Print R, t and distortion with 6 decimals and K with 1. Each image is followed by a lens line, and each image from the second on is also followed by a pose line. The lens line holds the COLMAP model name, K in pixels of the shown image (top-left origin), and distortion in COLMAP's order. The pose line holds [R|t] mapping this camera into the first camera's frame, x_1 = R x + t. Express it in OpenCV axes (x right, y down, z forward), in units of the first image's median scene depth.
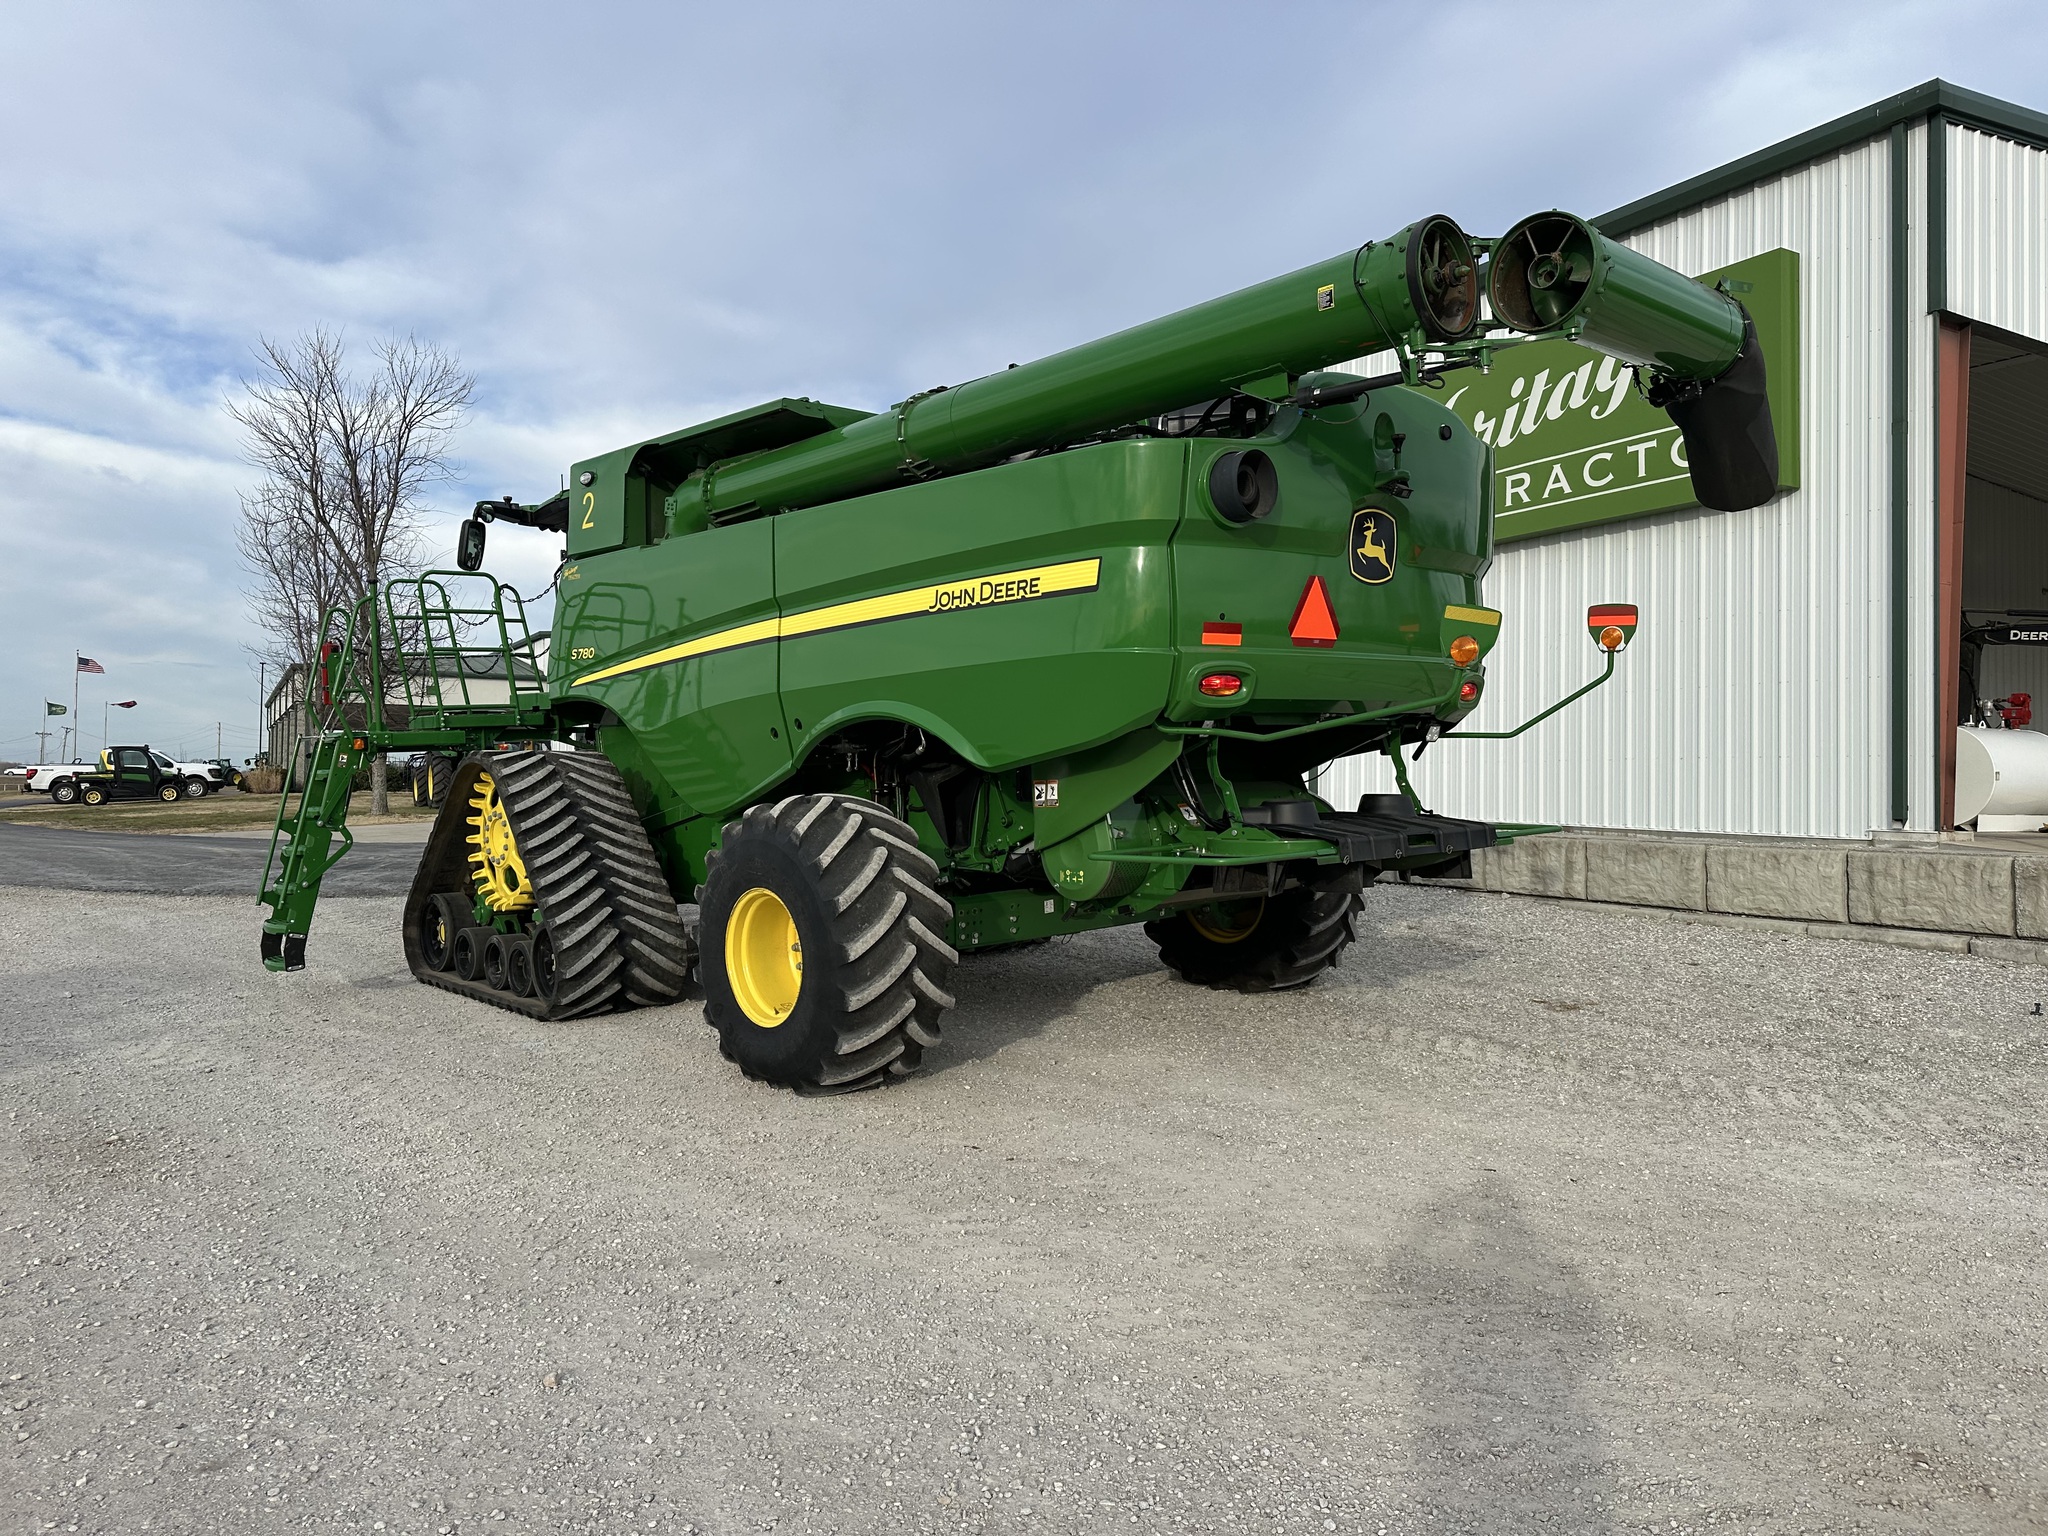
lens RADIAL K [[1426.3, 0, 1022.3], [0, 1426.3, 755.9], [0, 0, 1]] dist [0.078449, -0.111644]
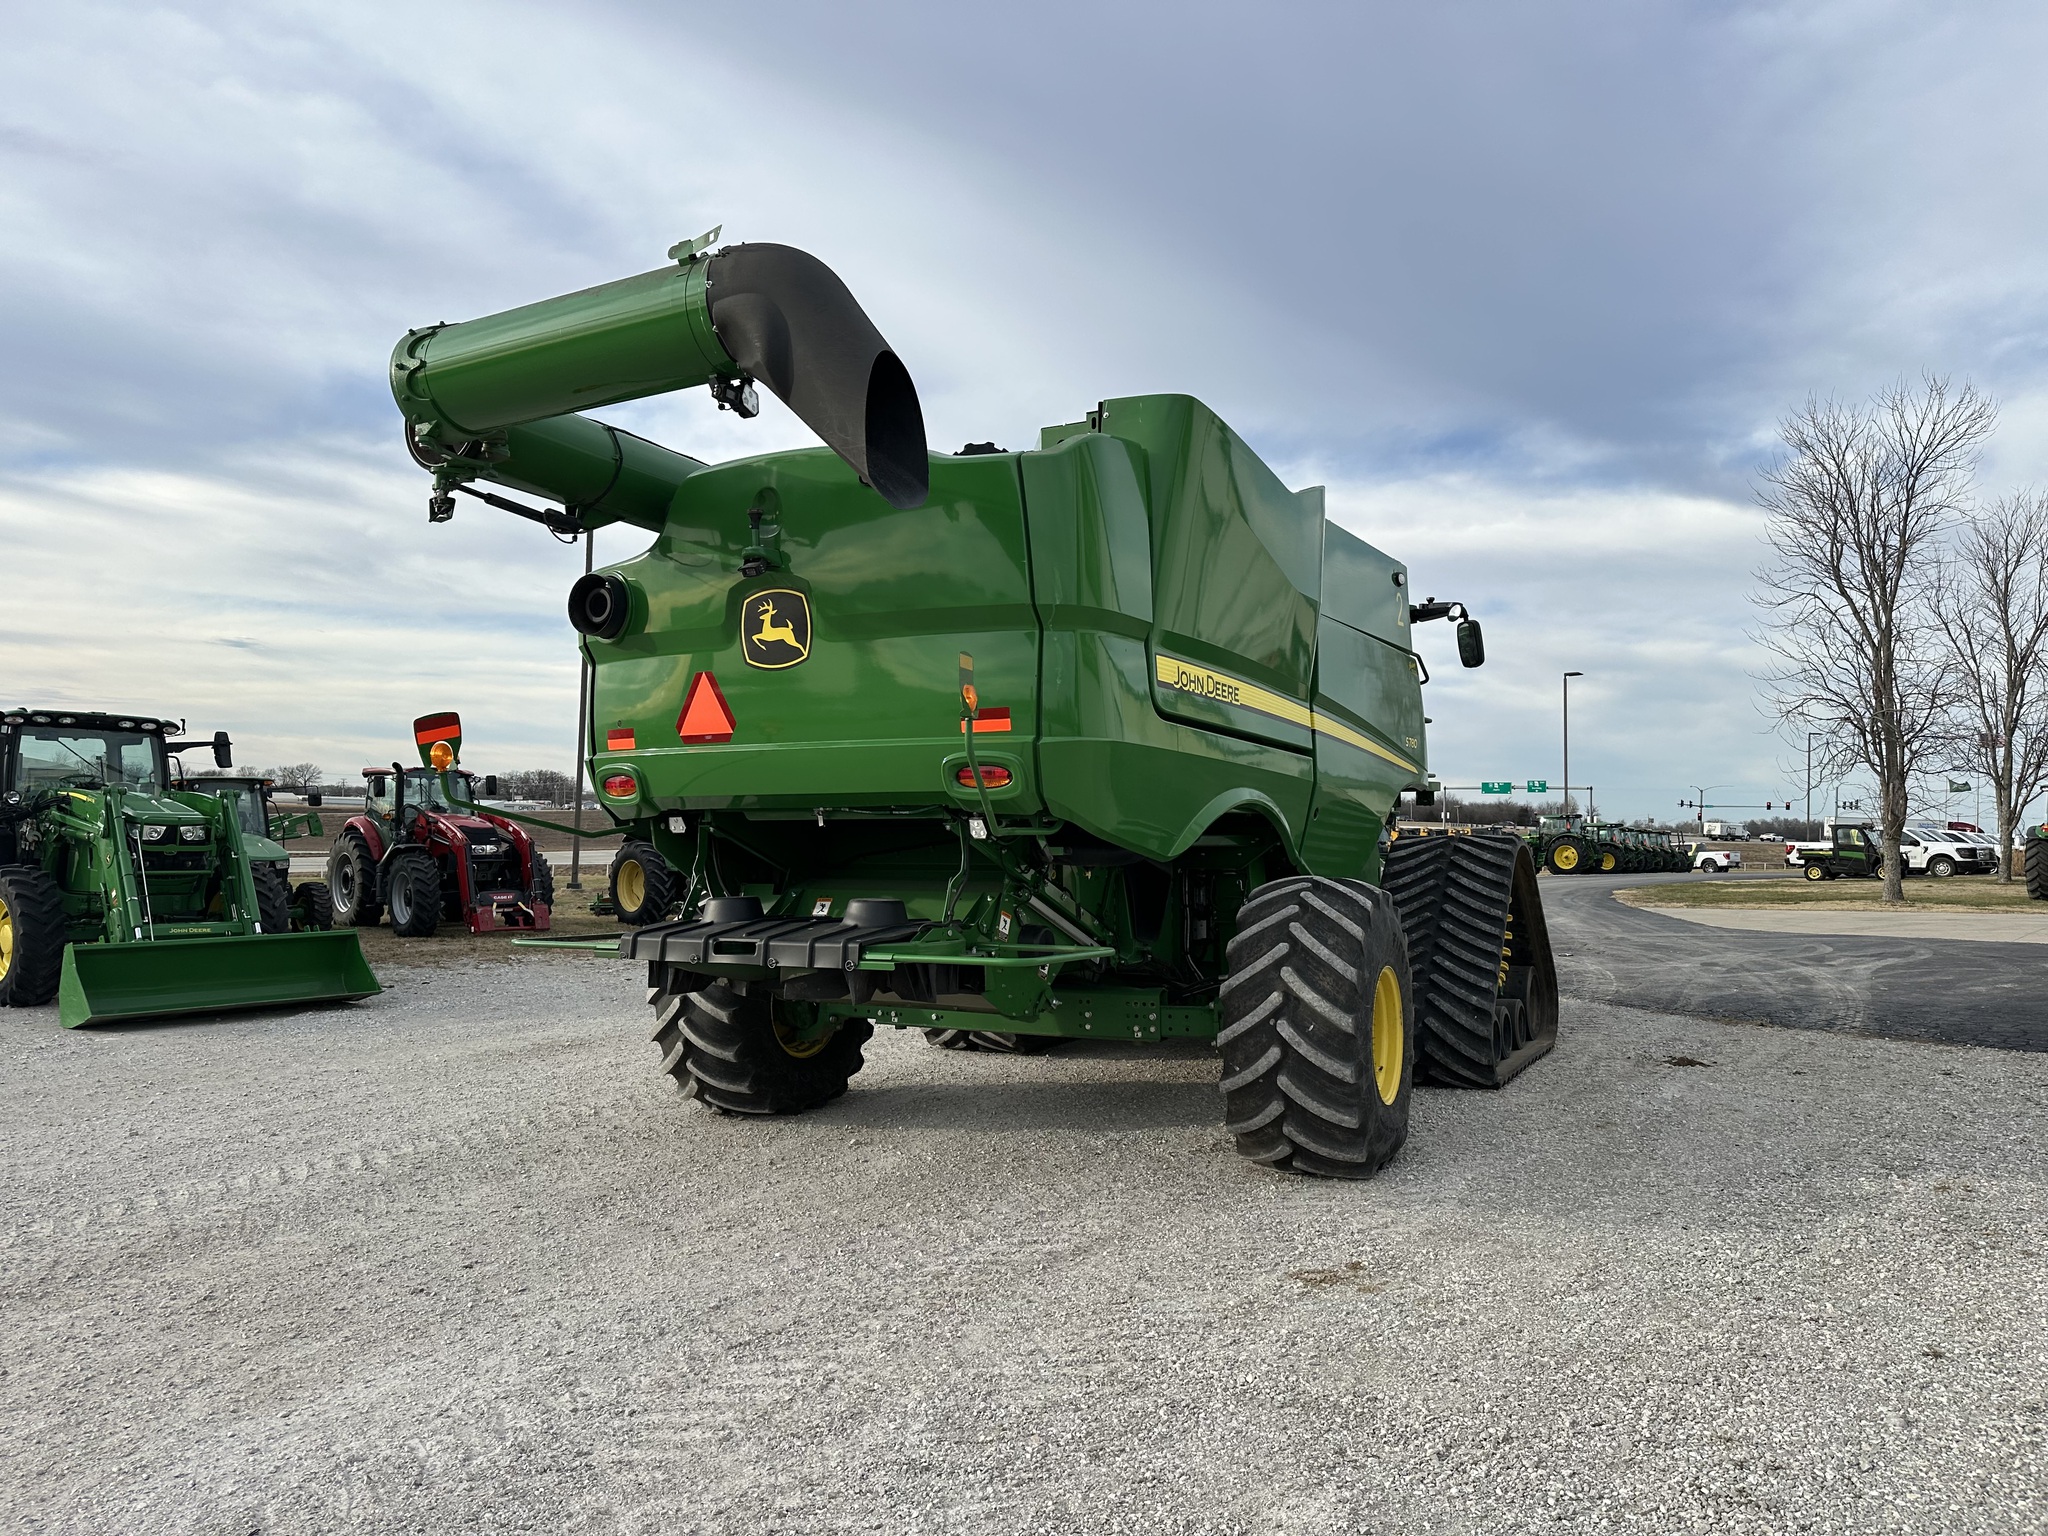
lens RADIAL K [[1437.0, 0, 1042.8], [0, 1437.0, 778.0], [0, 0, 1]] dist [0.073351, -0.100780]
pose [[0.318240, -0.026694, -0.947634, 0.870942], [-0.007866, 0.999495, -0.030796, -0.016212], [0.947978, 0.017255, 0.317869, 0.639520]]
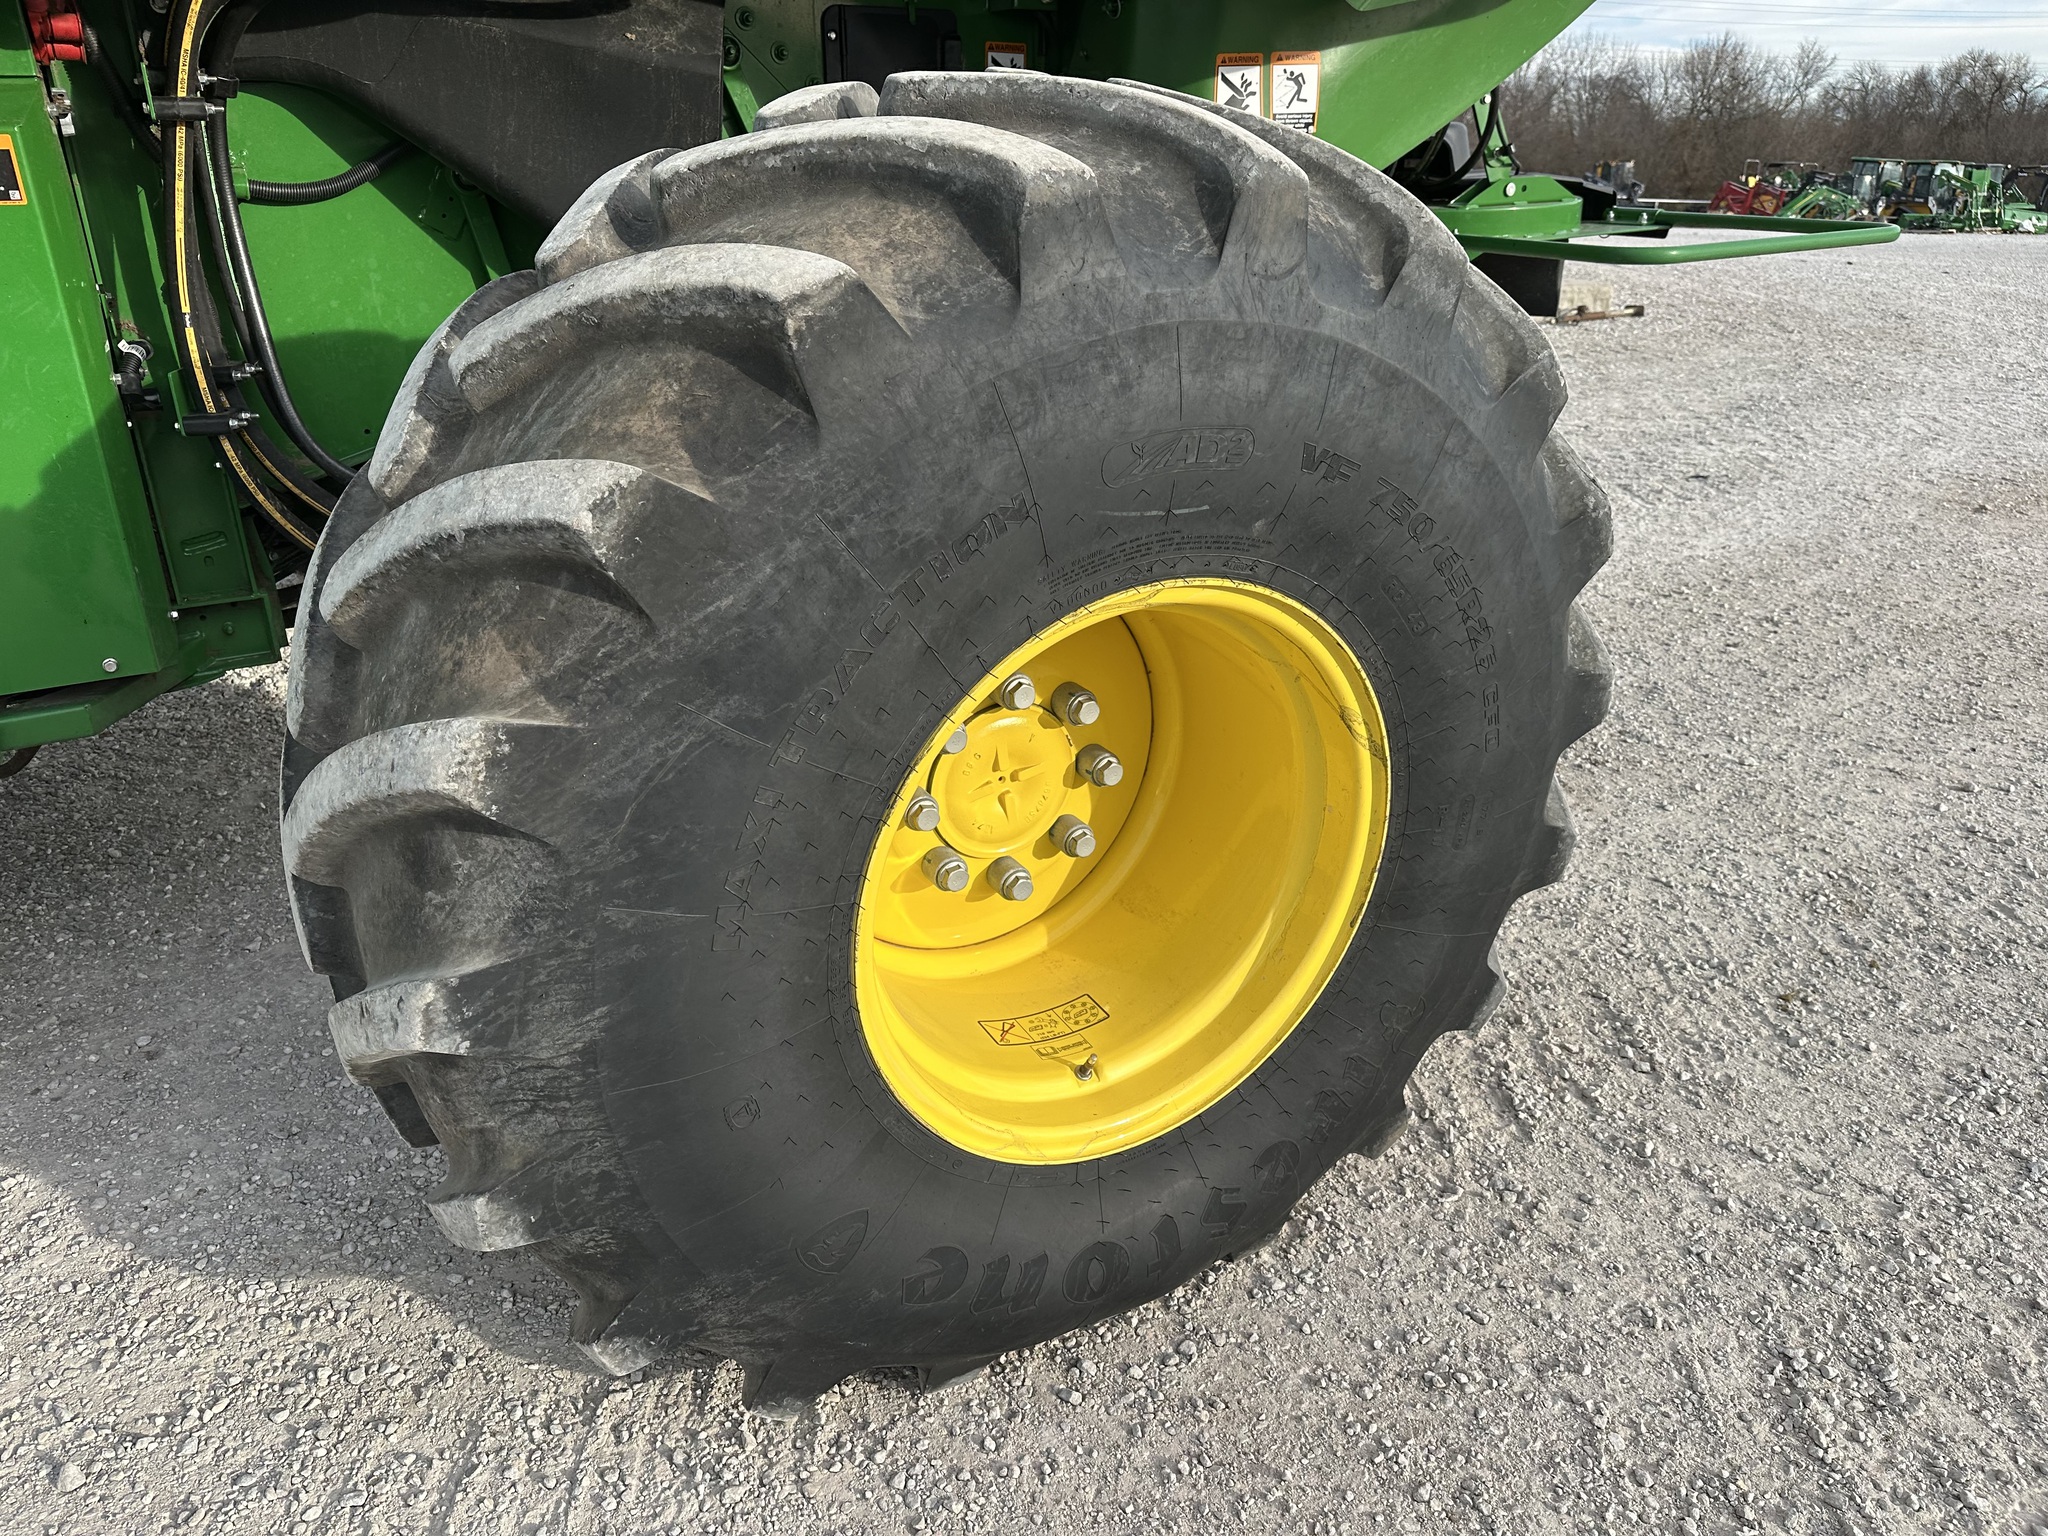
lens RADIAL K [[1449.8, 0, 1003.3], [0, 1449.8, 758.4], [0, 0, 1]] dist [-0.004991, -0.004432]
pose [[0.241084, -0.374964, 0.895143, -0.280643], [0.010296, 0.923284, 0.383980, 0.028914], [-0.970450, -0.083355, 0.226450, 0.729783]]
